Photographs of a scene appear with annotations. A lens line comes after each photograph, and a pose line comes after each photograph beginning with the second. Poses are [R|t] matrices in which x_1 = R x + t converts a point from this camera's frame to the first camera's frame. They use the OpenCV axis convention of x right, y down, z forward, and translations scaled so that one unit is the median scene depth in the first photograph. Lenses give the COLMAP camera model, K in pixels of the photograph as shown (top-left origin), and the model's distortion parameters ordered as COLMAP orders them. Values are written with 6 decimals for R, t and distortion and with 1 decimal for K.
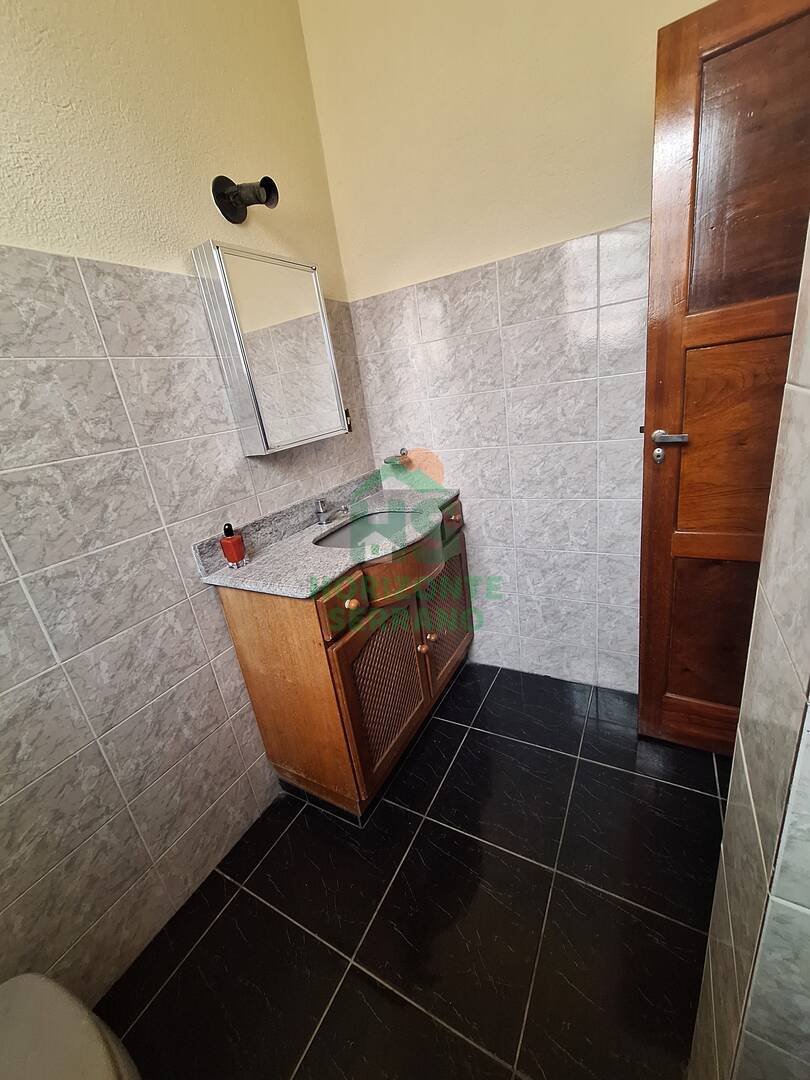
lens RADIAL K [[430.7, 0, 404.7], [0, 430.7, 534.8], [0, 0, 1]] dist [-0.009590, 0.001581]
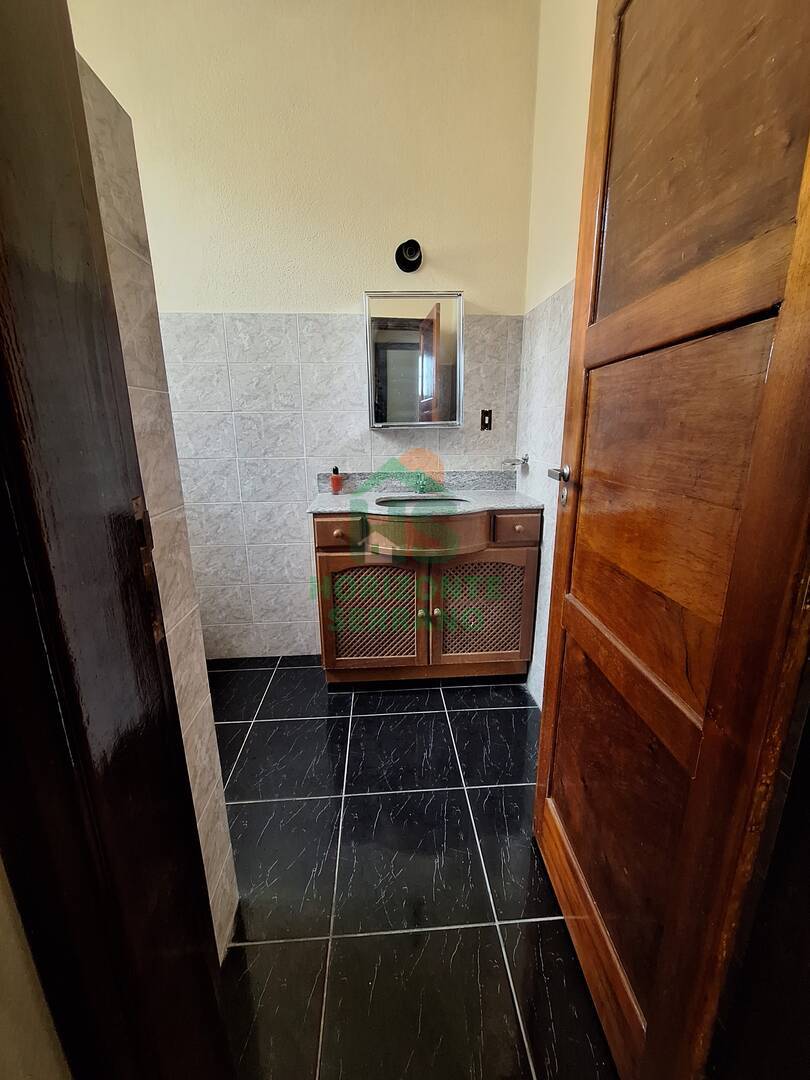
lens RADIAL K [[430.7, 0, 403.0], [0, 430.7, 533.3], [0, 0, 1]] dist [-0.009590, 0.001581]
pose [[0.531385, 0.335012, -0.778073, 1.173951], [-0.329969, 0.927794, 0.174125, -0.174923], [0.780225, 0.164212, 0.603559, 0.287603]]
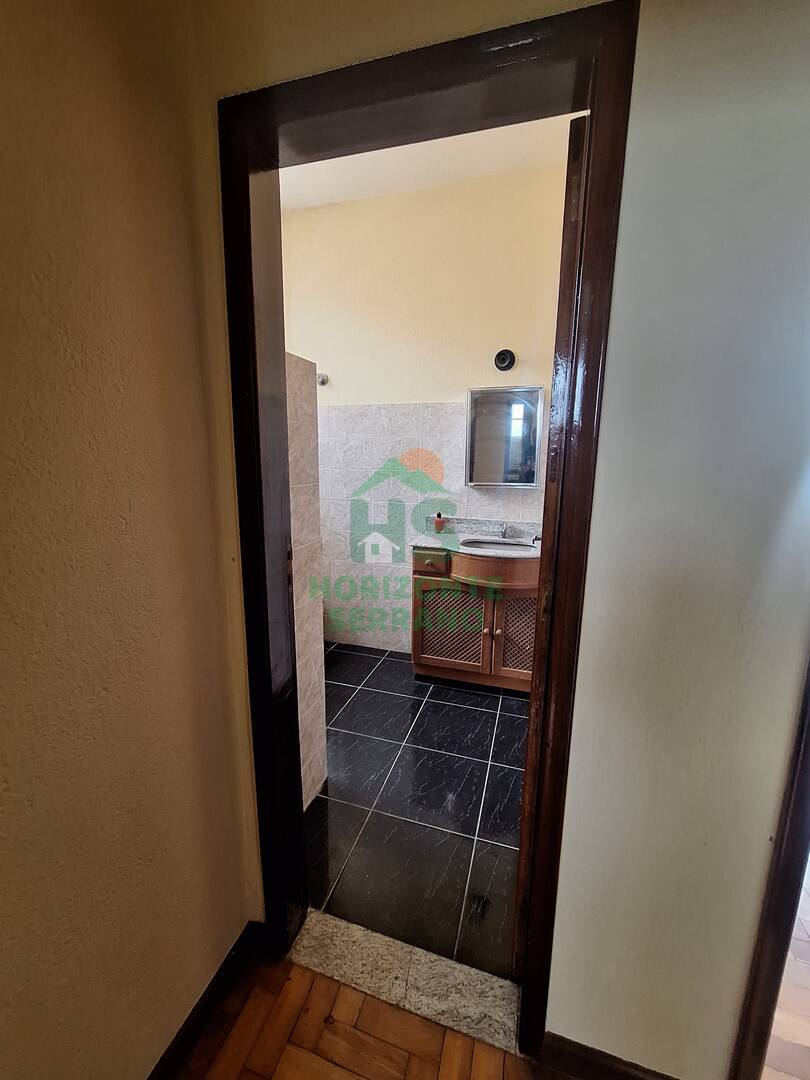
lens RADIAL K [[430.7, 0, 398.7], [0, 430.7, 534.9], [0, 0, 1]] dist [-0.009590, 0.001581]
pose [[0.183032, 0.318305, -0.930151, 1.758246], [-0.345186, 0.906703, 0.242356, -0.415894], [0.920514, 0.276716, 0.275830, 0.272101]]
